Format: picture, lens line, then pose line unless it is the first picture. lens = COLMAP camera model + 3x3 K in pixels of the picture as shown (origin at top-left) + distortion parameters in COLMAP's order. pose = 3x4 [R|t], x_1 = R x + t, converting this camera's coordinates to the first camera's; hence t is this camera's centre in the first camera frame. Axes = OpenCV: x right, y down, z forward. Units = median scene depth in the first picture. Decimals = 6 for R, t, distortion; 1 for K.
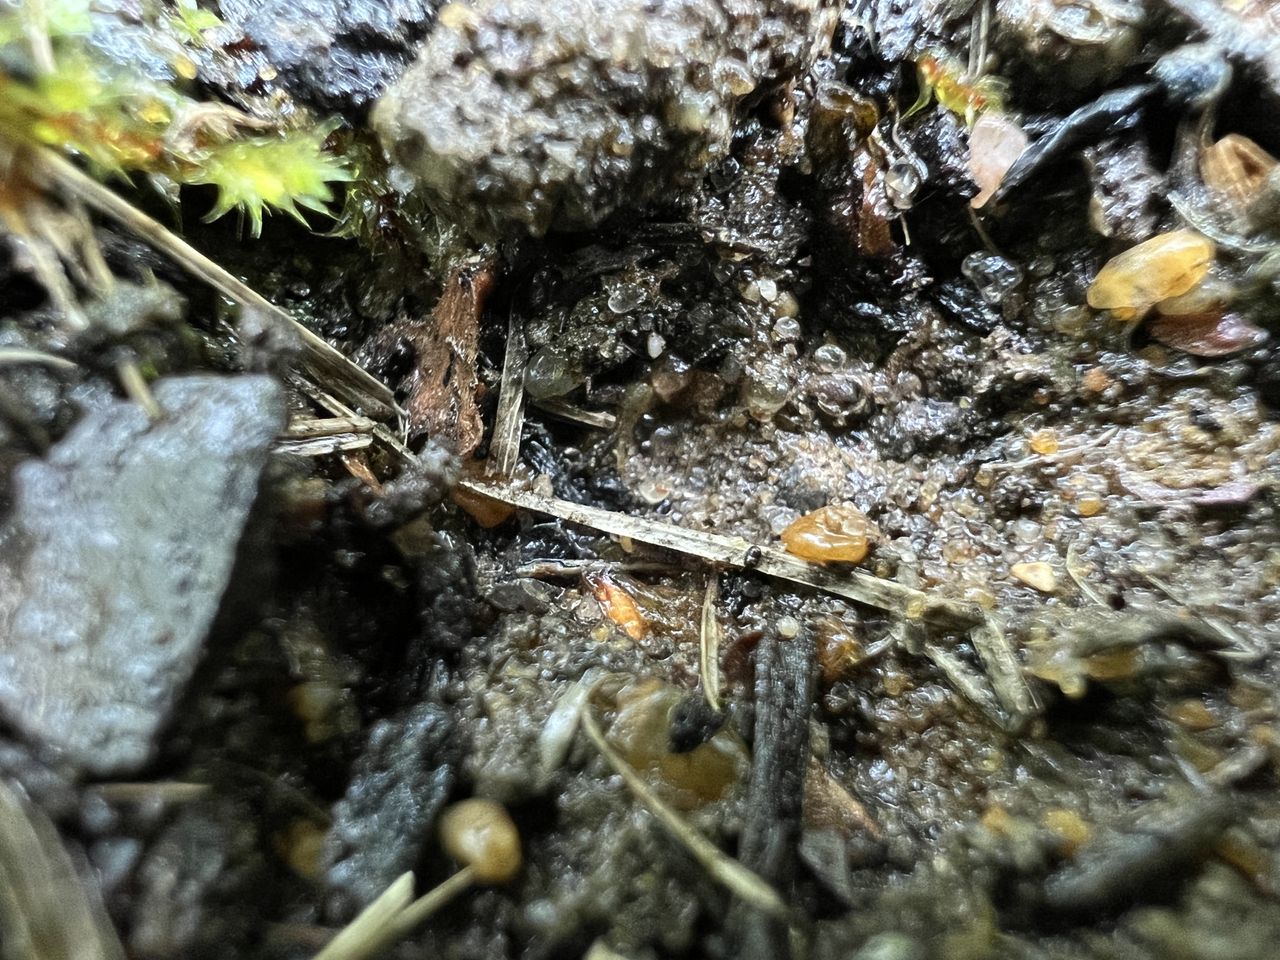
lens RADIAL K [[964.1, 0, 642.6], [0, 964.1, 480.3], [0, 0, 1]] dist [0.061666, -0.079655]
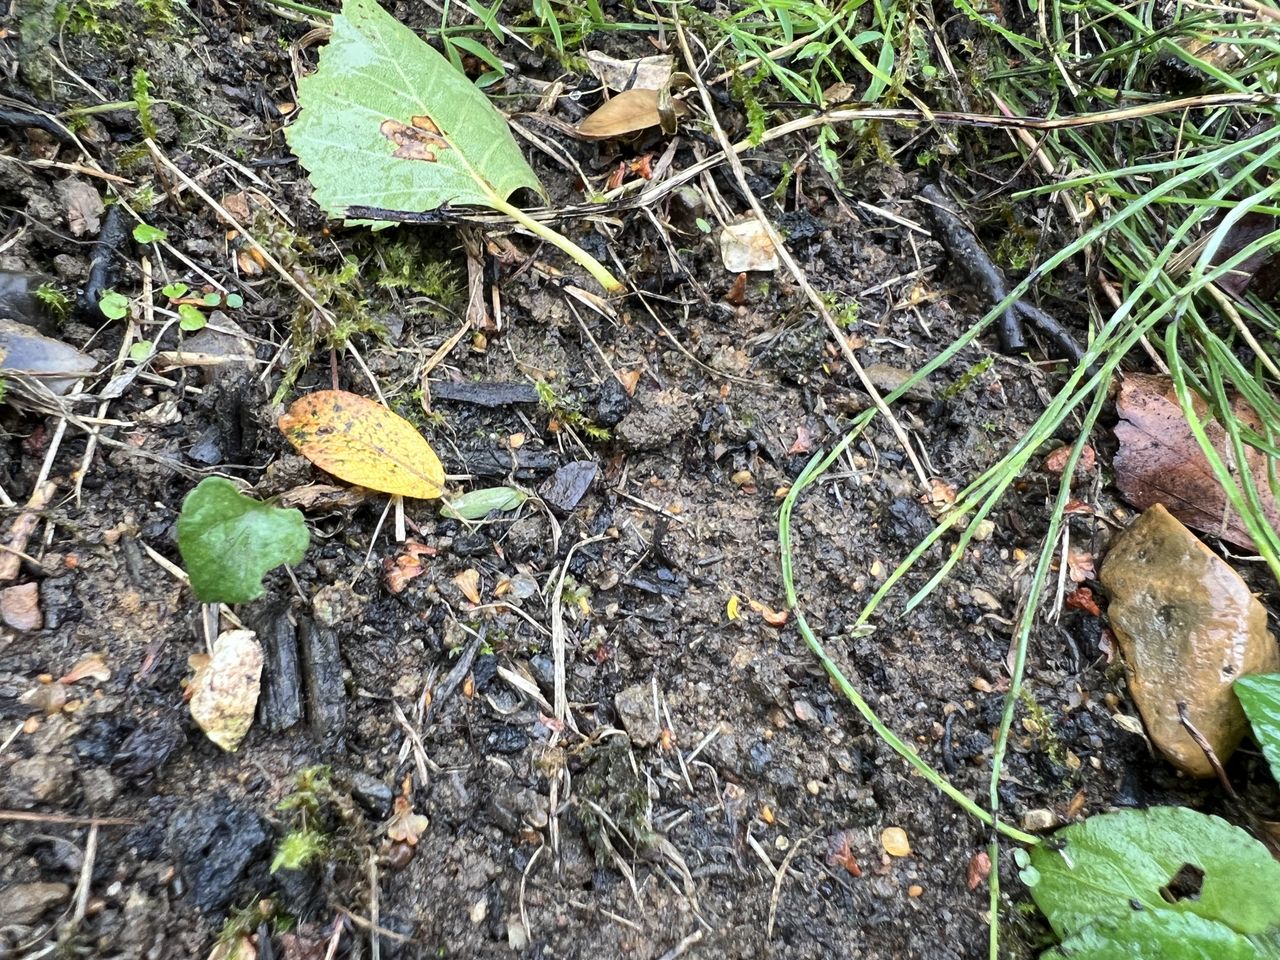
lens RADIAL K [[964.1, 0, 639.7], [0, 964.1, 478.7], [0, 0, 1]] dist [0.061666, -0.079655]
pose [[0.981998, 0.187052, -0.026300, 0.095022], [-0.188533, 0.962014, -0.197446, 0.980768], [-0.011631, 0.198850, 0.979961, -4.321716]]
